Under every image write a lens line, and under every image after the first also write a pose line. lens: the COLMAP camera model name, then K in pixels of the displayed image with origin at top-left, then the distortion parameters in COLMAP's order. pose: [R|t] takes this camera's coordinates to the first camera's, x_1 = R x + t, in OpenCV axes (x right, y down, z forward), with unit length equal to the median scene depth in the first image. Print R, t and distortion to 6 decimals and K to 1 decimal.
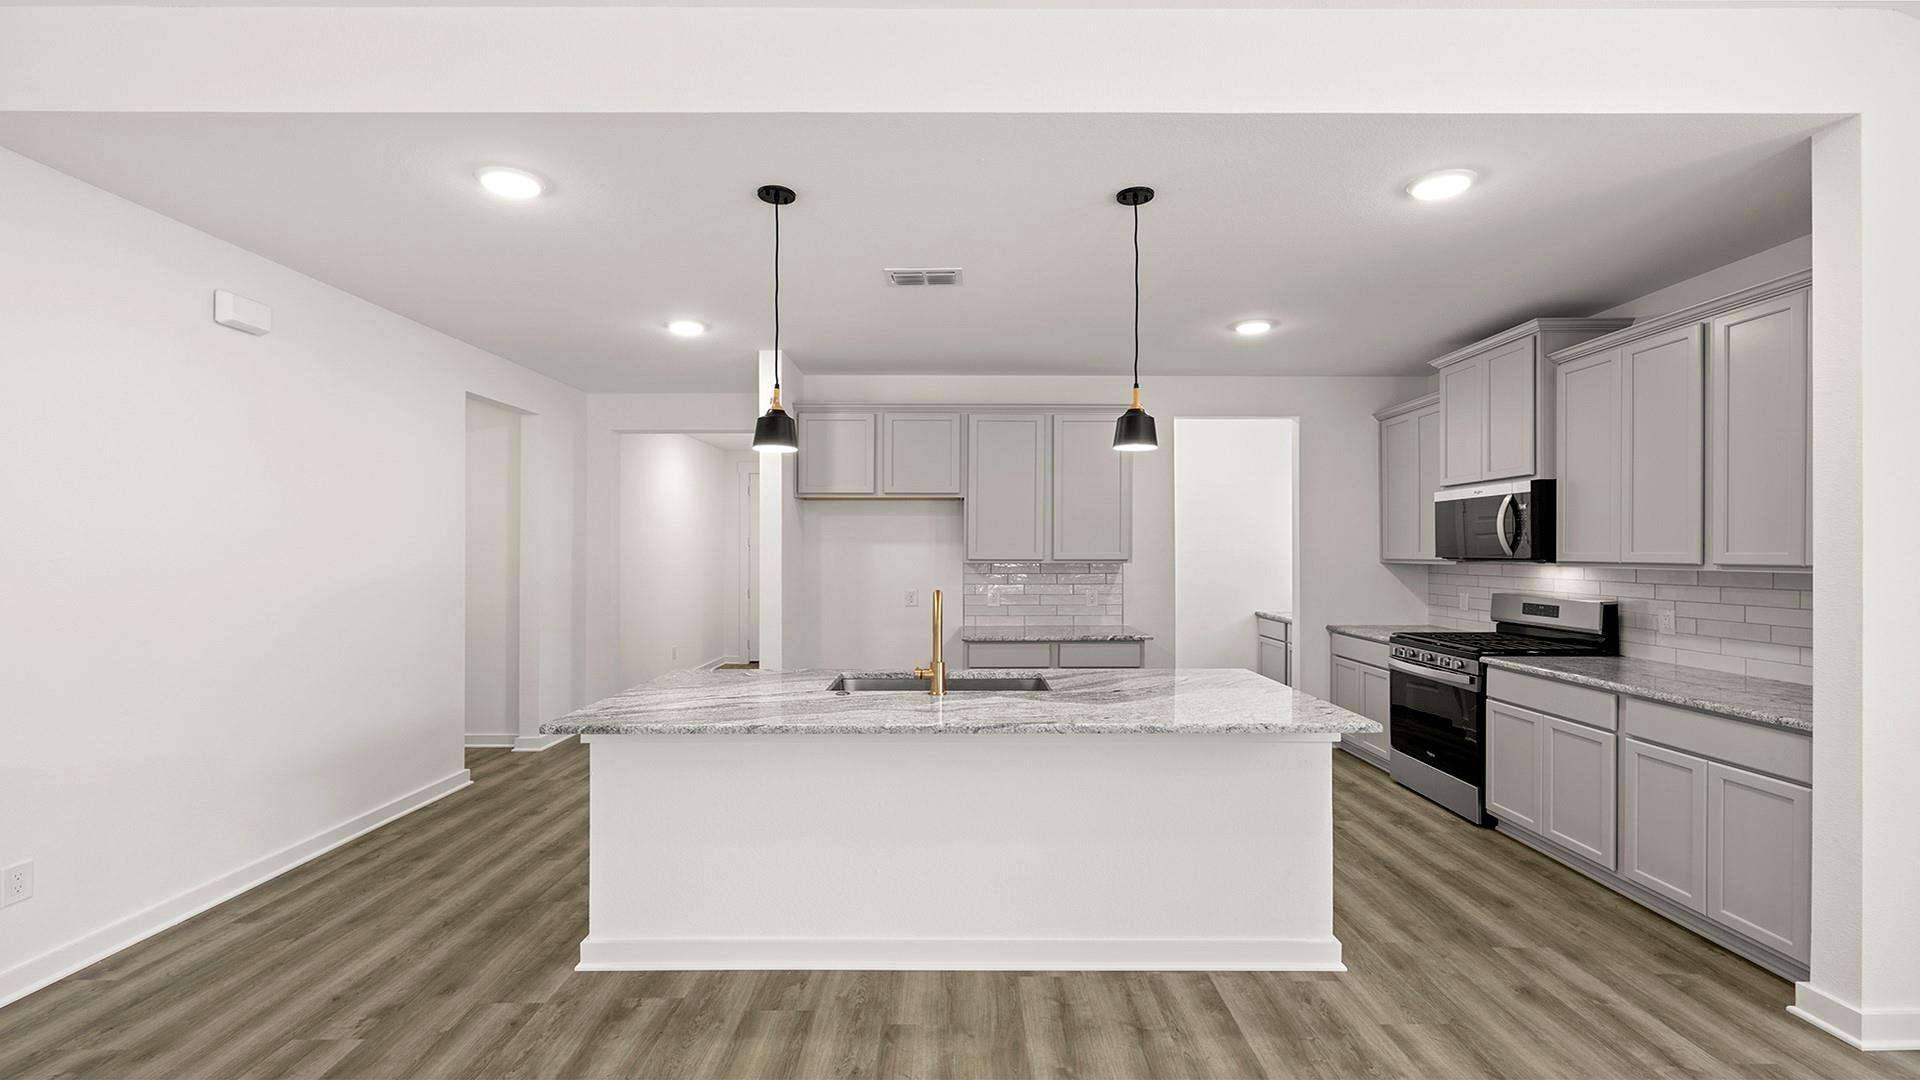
lens RADIAL K [[843.9, 0, 969.1], [0, 843.9, 545.4], [0, 0, 1]] dist [-0.000803, -0.000206]
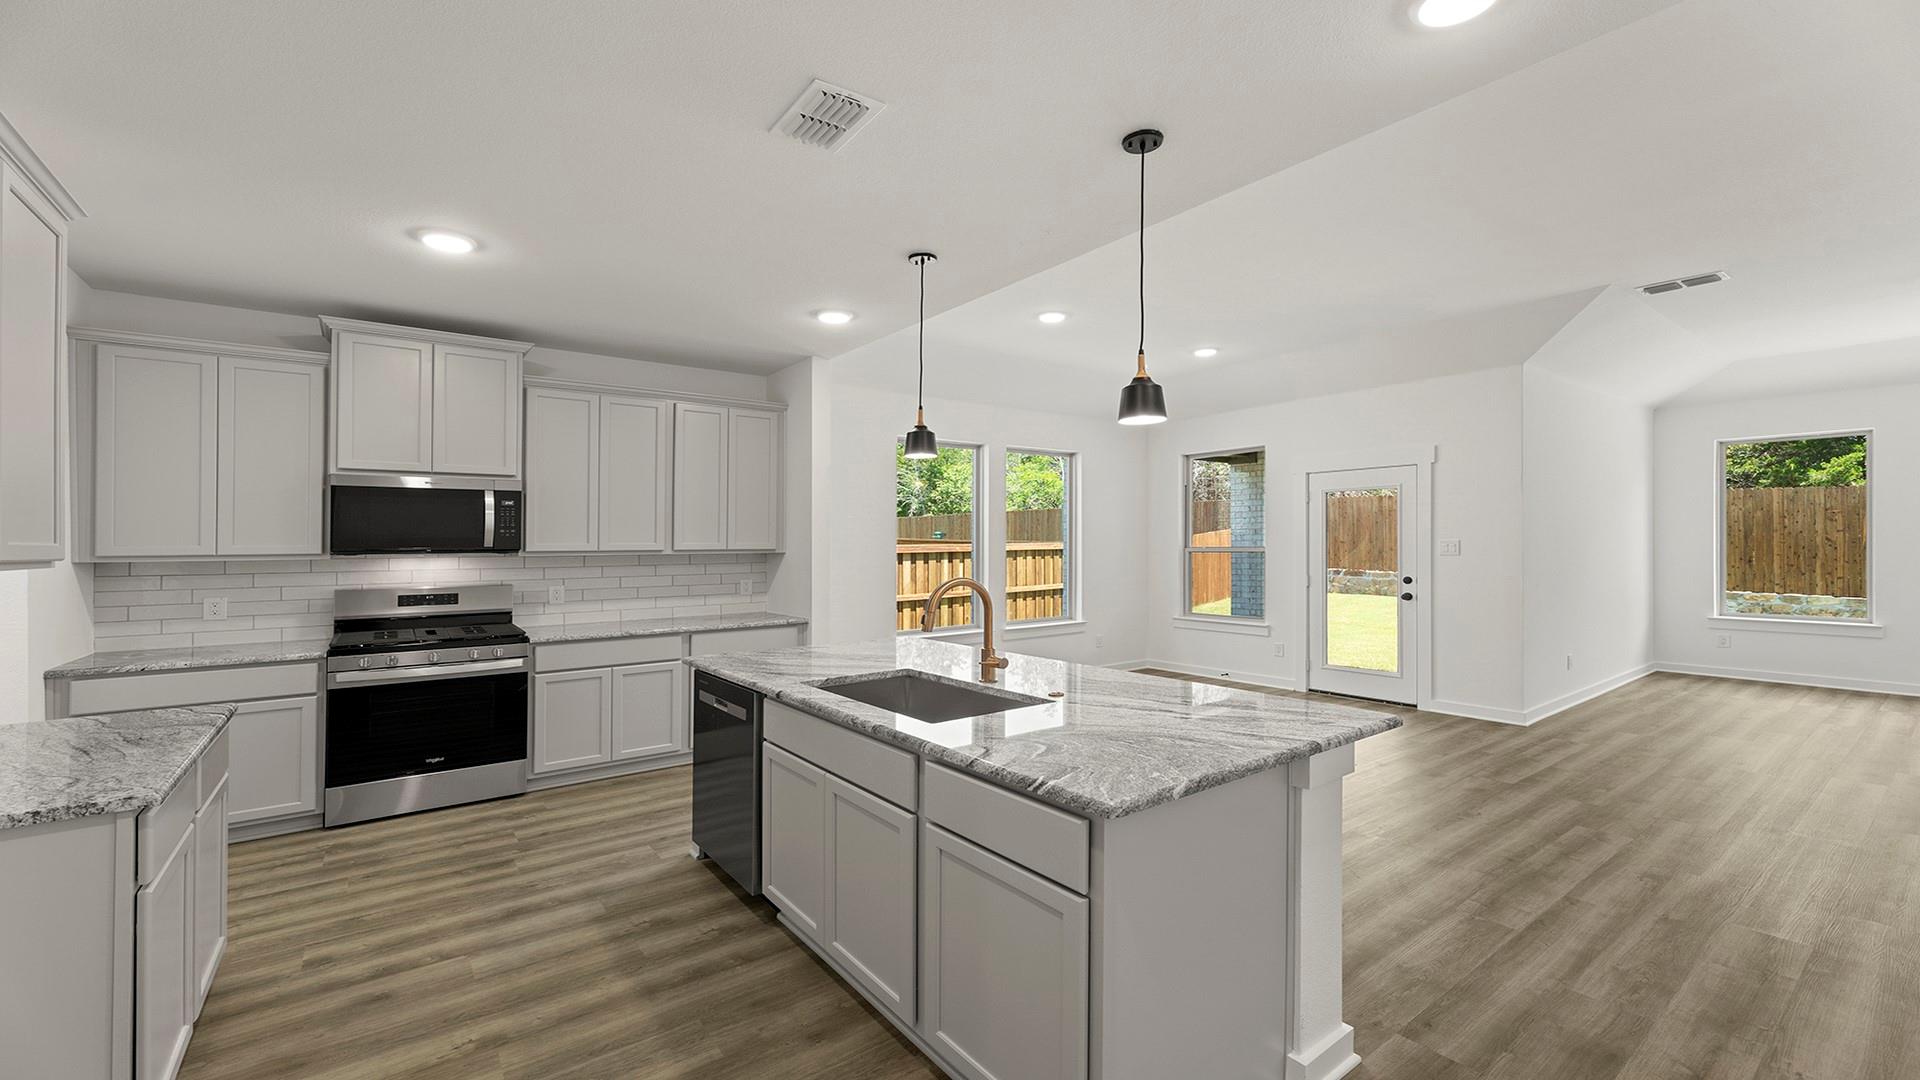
lens RADIAL K [[786.1, 0, 964.0], [0, 786.1, 541.1], [0, 0, 1]] dist [0.002530, 0.000141]
pose [[-0.601518, 0.010158, 0.798795, -0.594463], [0.003125, 0.999941, -0.010362, 0.018217], [-0.798853, -0.003737, -0.601514, 1.236386]]
